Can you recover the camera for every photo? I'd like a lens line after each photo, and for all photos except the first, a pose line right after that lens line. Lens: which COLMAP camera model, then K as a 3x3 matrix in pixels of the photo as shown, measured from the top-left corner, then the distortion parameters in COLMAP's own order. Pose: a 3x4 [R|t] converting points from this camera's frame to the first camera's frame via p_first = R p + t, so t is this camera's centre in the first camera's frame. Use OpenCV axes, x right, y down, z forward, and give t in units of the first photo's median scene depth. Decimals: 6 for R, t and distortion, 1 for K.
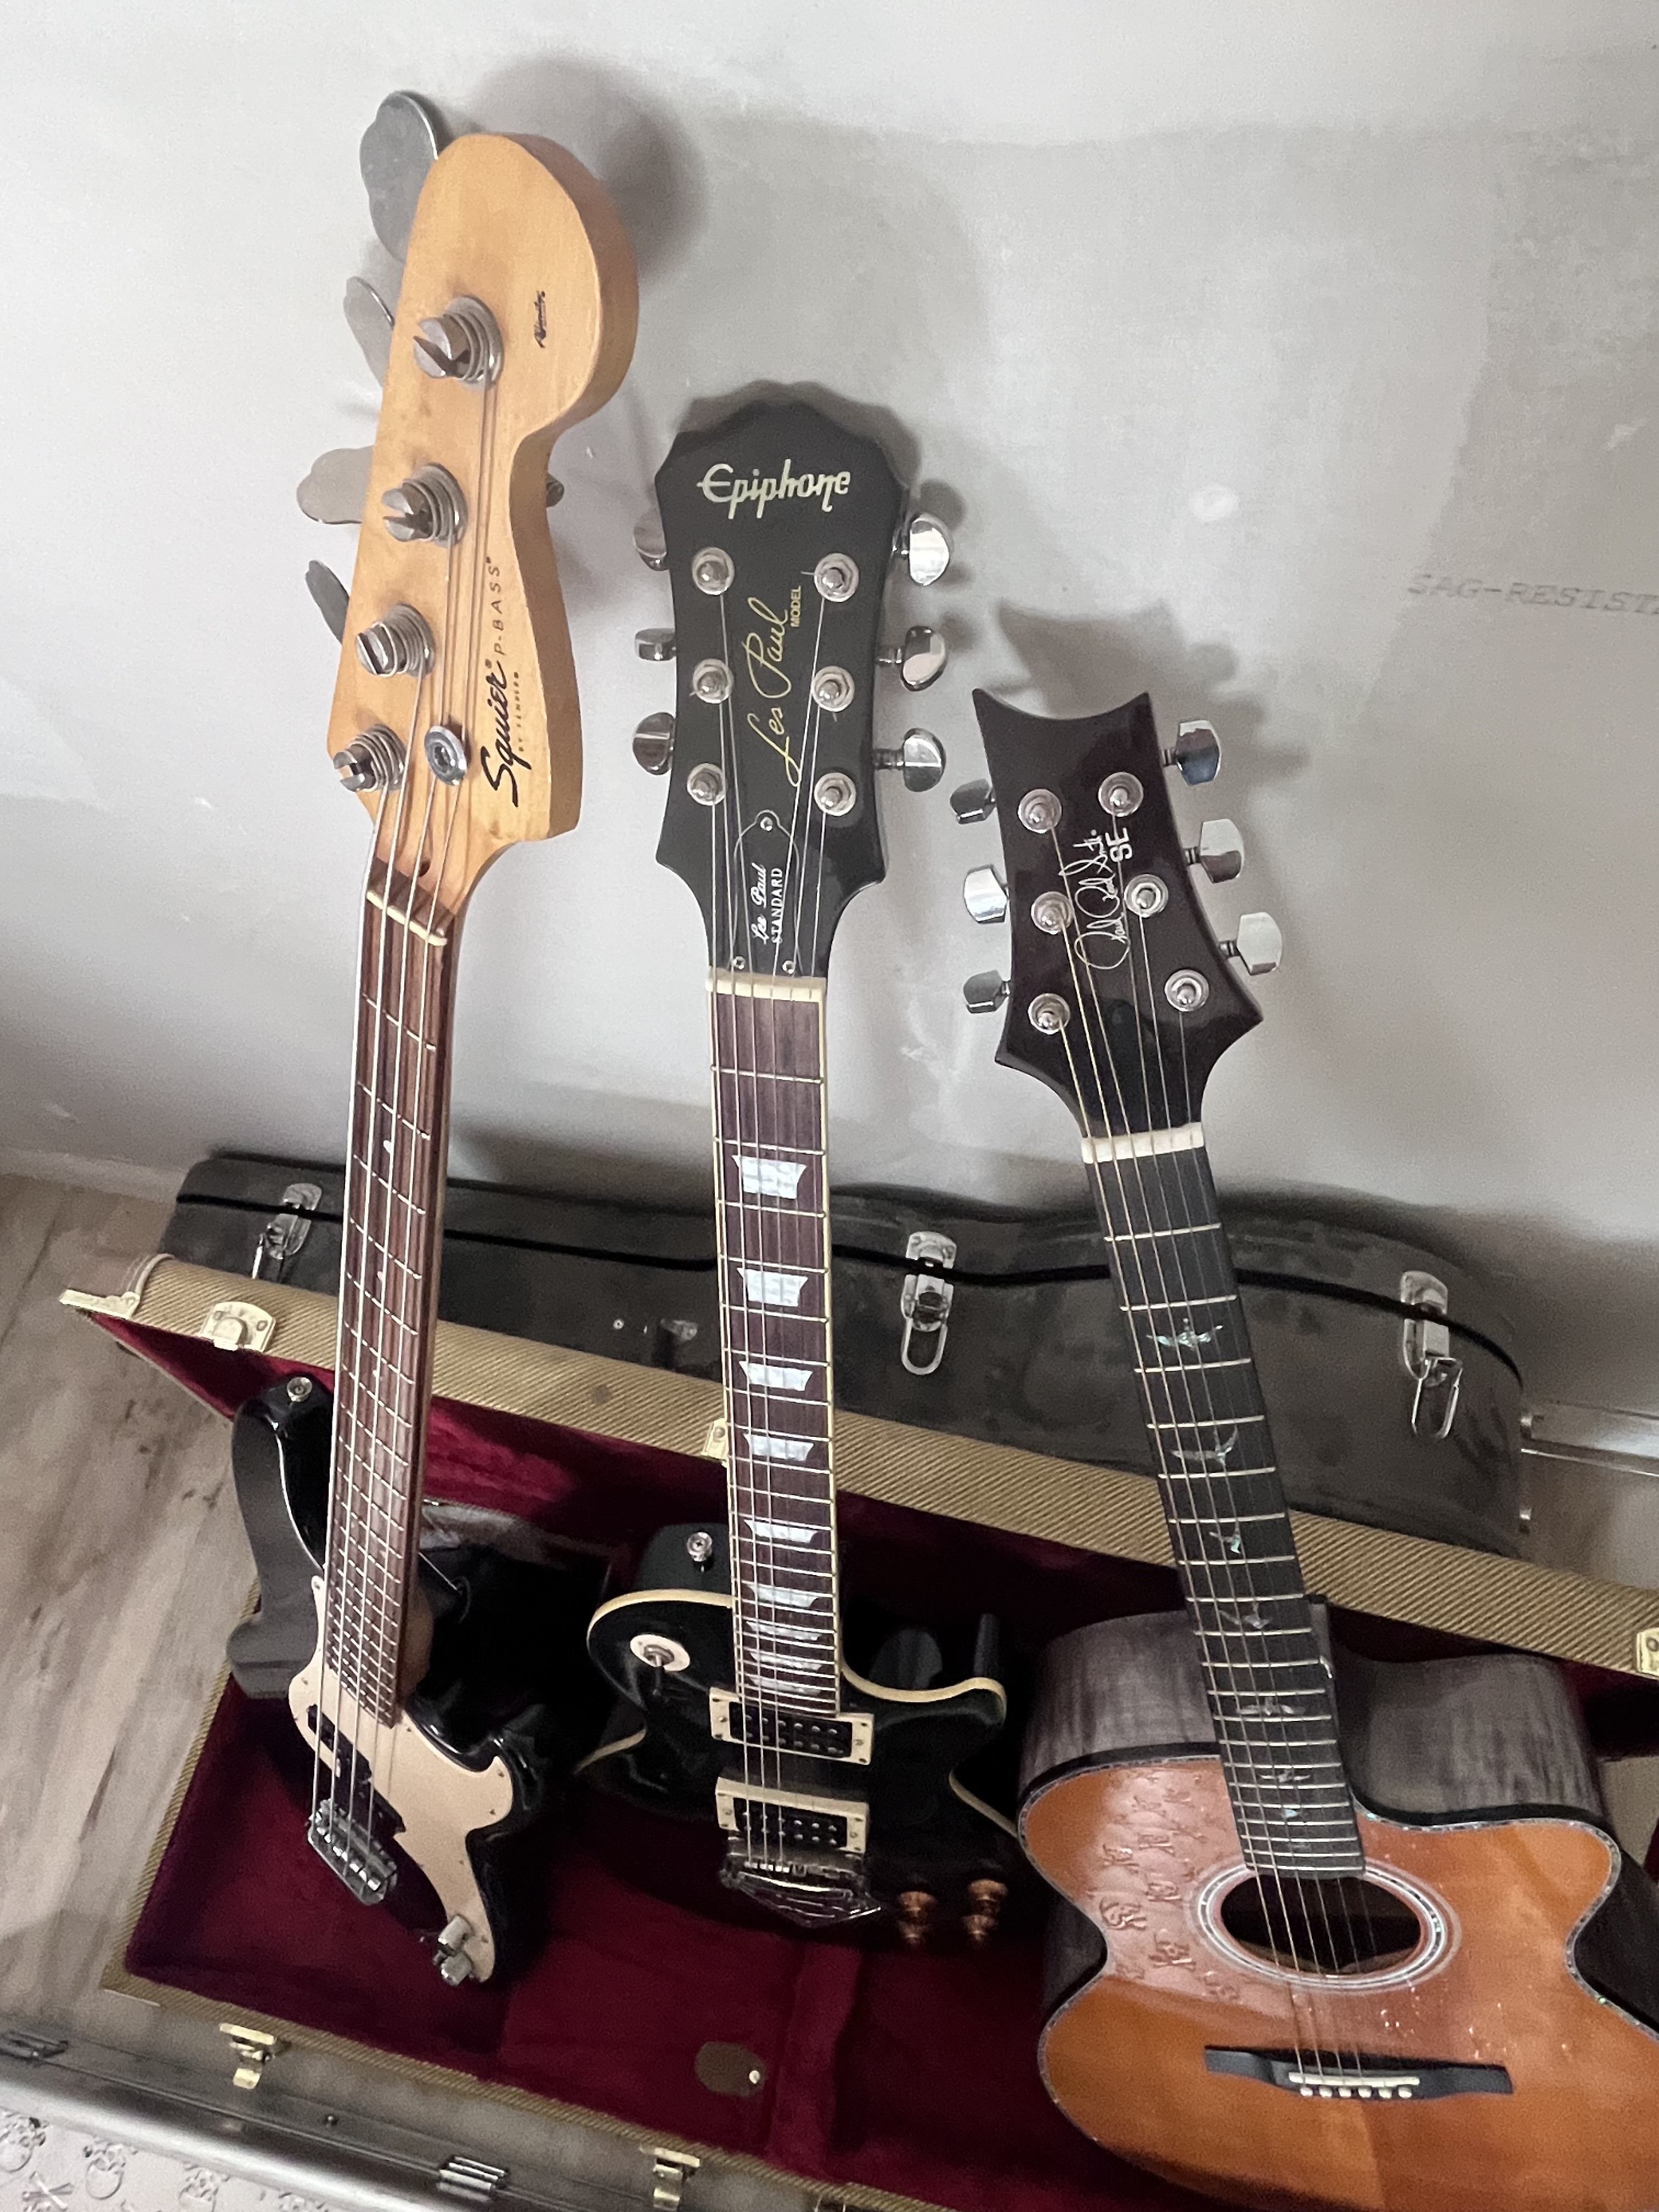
lens RADIAL K [[1301.2, 0, 848.1], [0, 1301.2, 1106.2], [0, 0, 1]] dist [-0.006886, 0.002937]
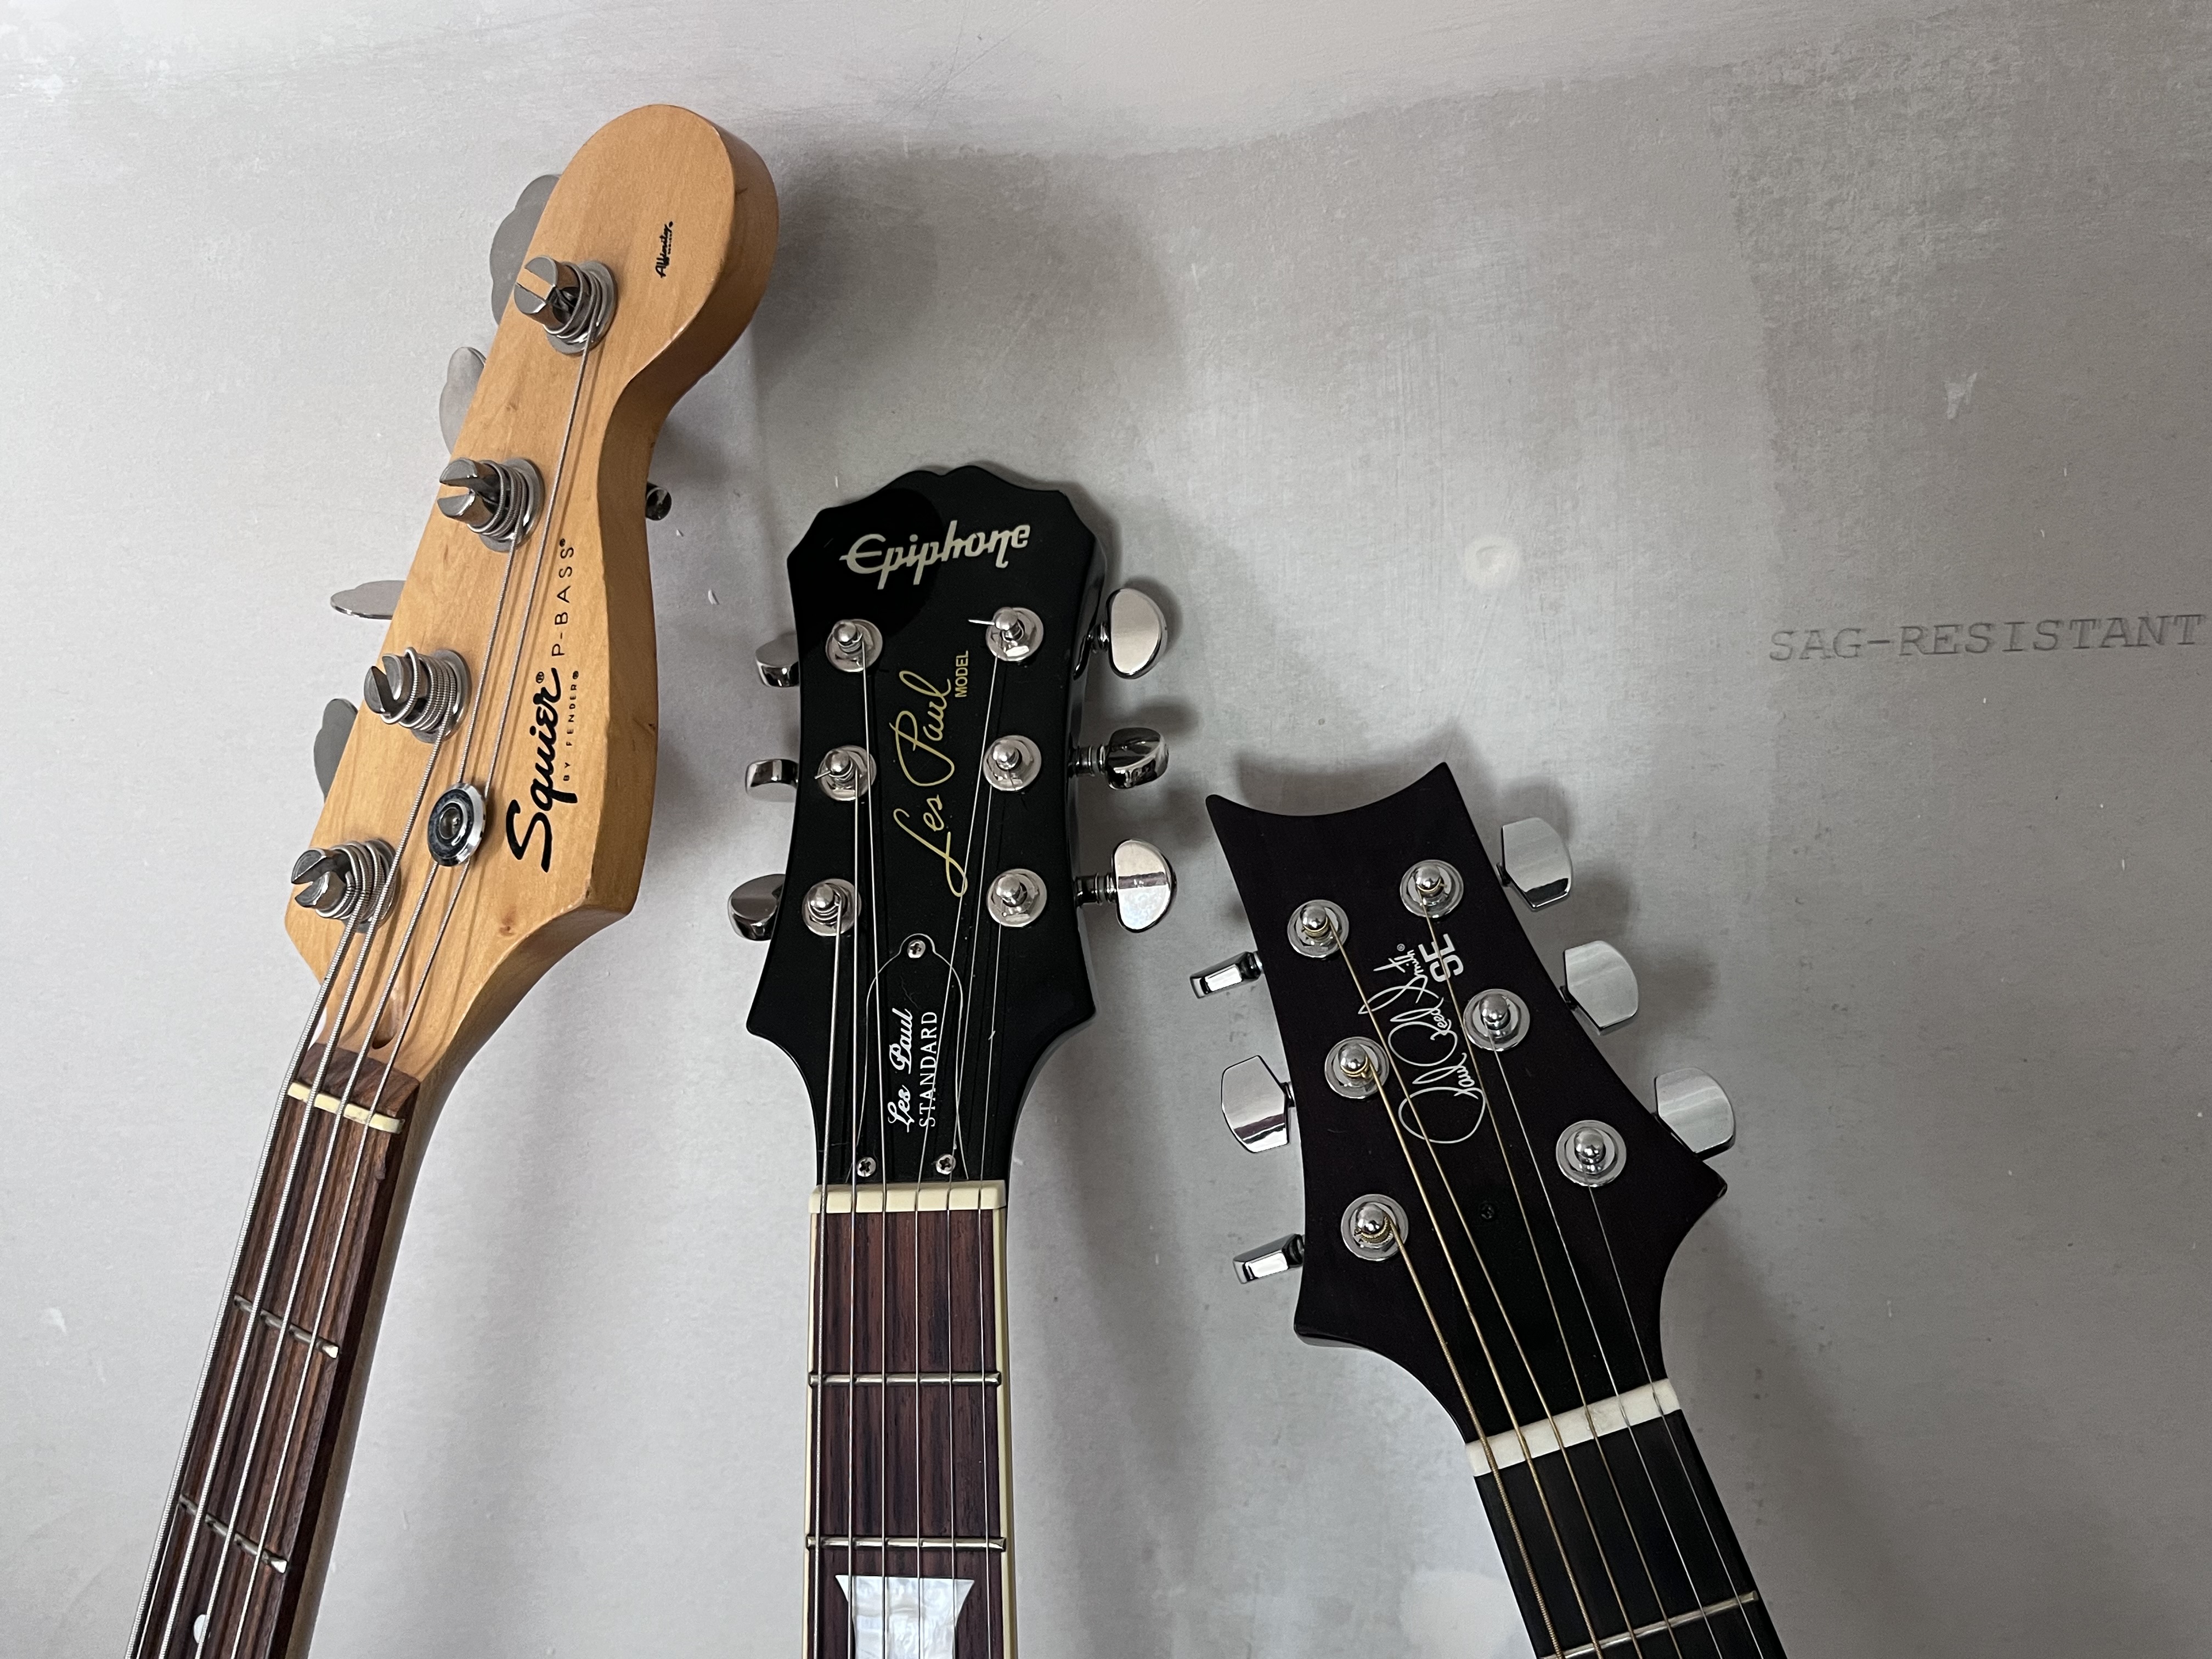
lens RADIAL K [[1917.8, 0, 1089.3], [0, 1917.8, 832.4], [0, 0, 1]] dist [0.039309, -0.037787]
pose [[0.999587, -0.027164, 0.009363, 0.020046], [0.026263, 0.731629, -0.681197, 0.425443], [0.011654, 0.681162, 0.732040, 0.235420]]
